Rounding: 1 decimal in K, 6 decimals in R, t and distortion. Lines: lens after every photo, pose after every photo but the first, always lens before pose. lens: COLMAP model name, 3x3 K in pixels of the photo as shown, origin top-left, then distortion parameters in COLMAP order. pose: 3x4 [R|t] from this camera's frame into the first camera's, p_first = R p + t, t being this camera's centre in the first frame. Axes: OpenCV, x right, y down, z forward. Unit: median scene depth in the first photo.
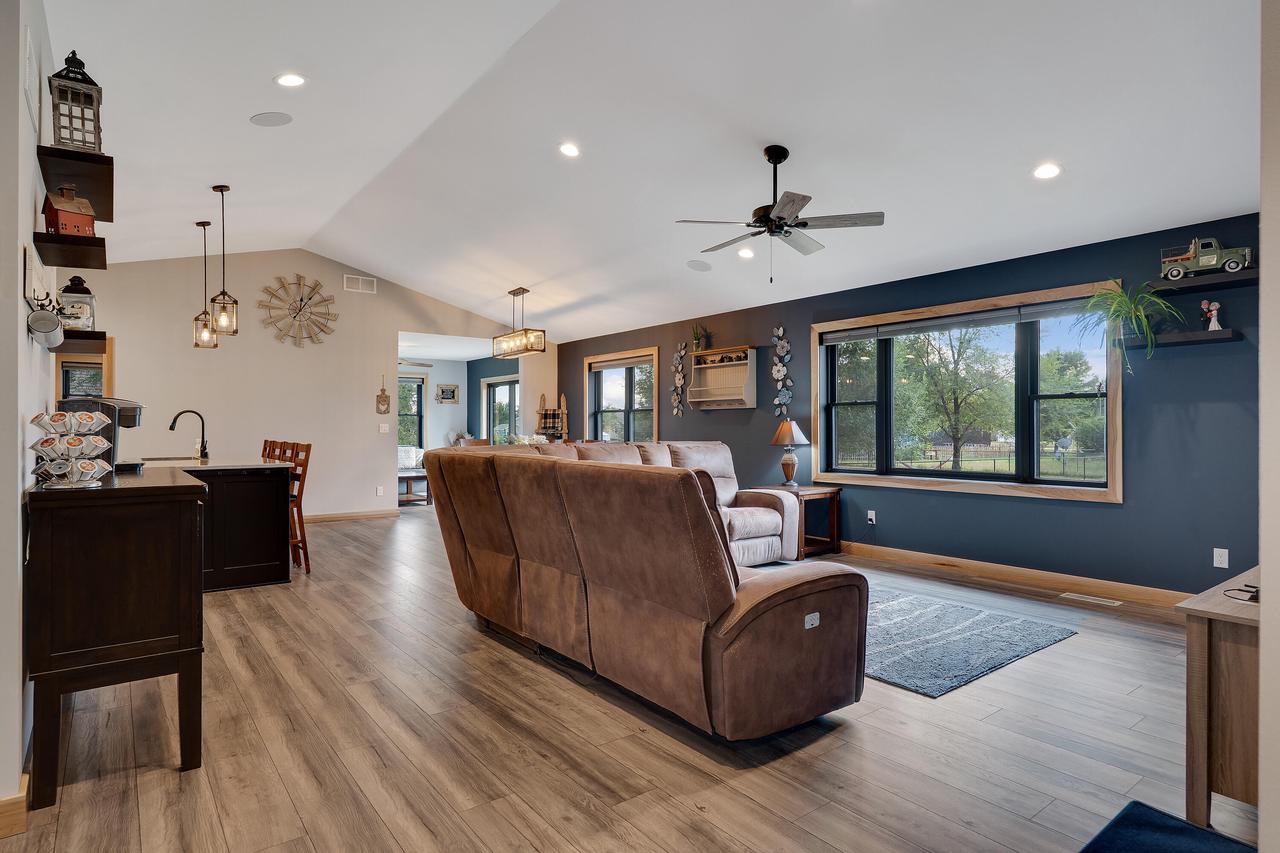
lens RADIAL K [[678.5, 0, 640.0], [0, 678.5, 426.5], [0, 0, 1]] dist [-0.007511, 0.000203]
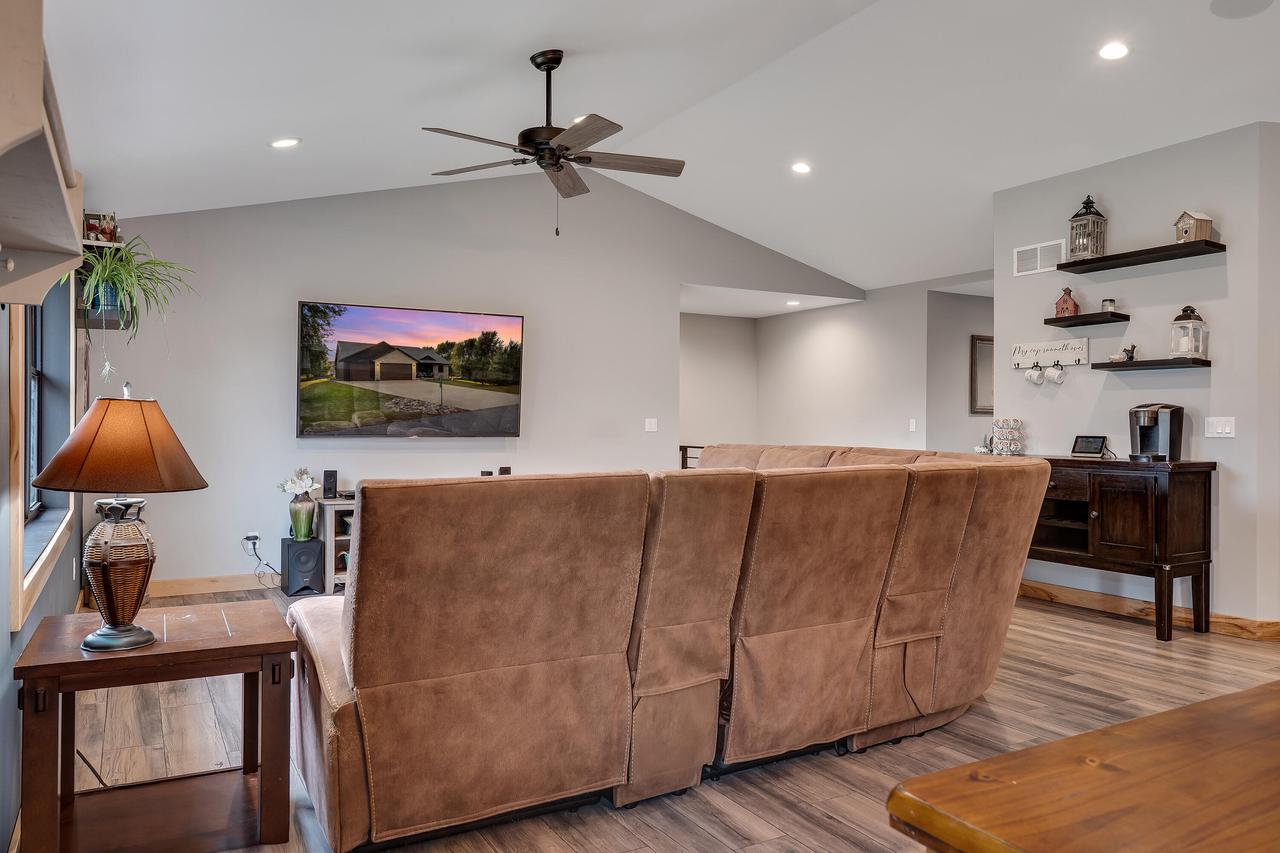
lens RADIAL K [[901.1, 0, 640.0], [0, 901.1, 426.5], [0, 0, 1]] dist [-0.000843, -0.000188]
pose [[-0.990531, -0.003331, 0.137252, -0.032895], [-0.002508, 0.999978, 0.006167, -0.002922], [-0.137269, 0.005764, -0.990517, 1.661336]]
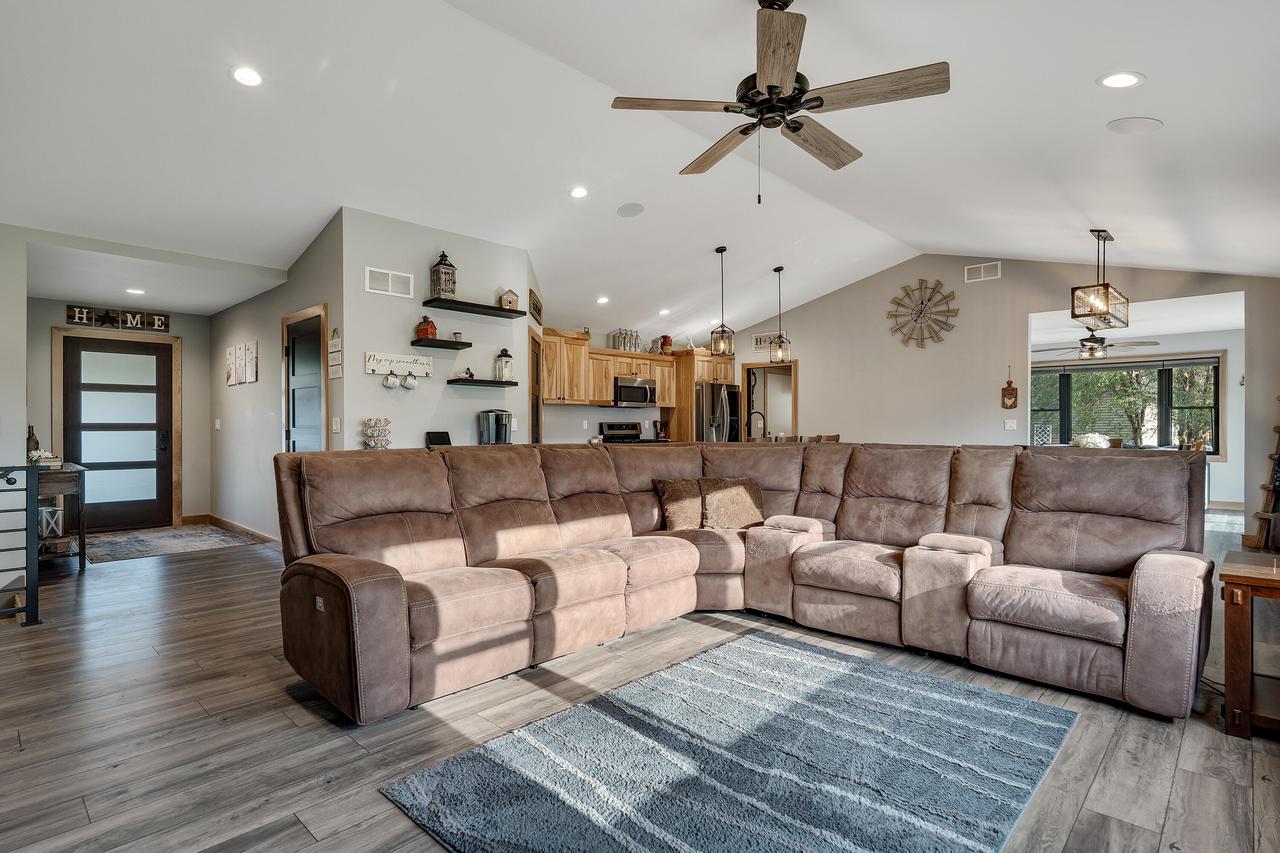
lens RADIAL K [[627.3, 0, 640.0], [0, 627.3, 426.5], [0, 0, 1]] dist [0.000945, 0.000600]
pose [[0.154378, 0.002006, -0.988010, 0.632332], [0.002516, 0.999994, 0.002423, 0.003957], [0.988009, -0.002860, 0.154372, 0.650854]]
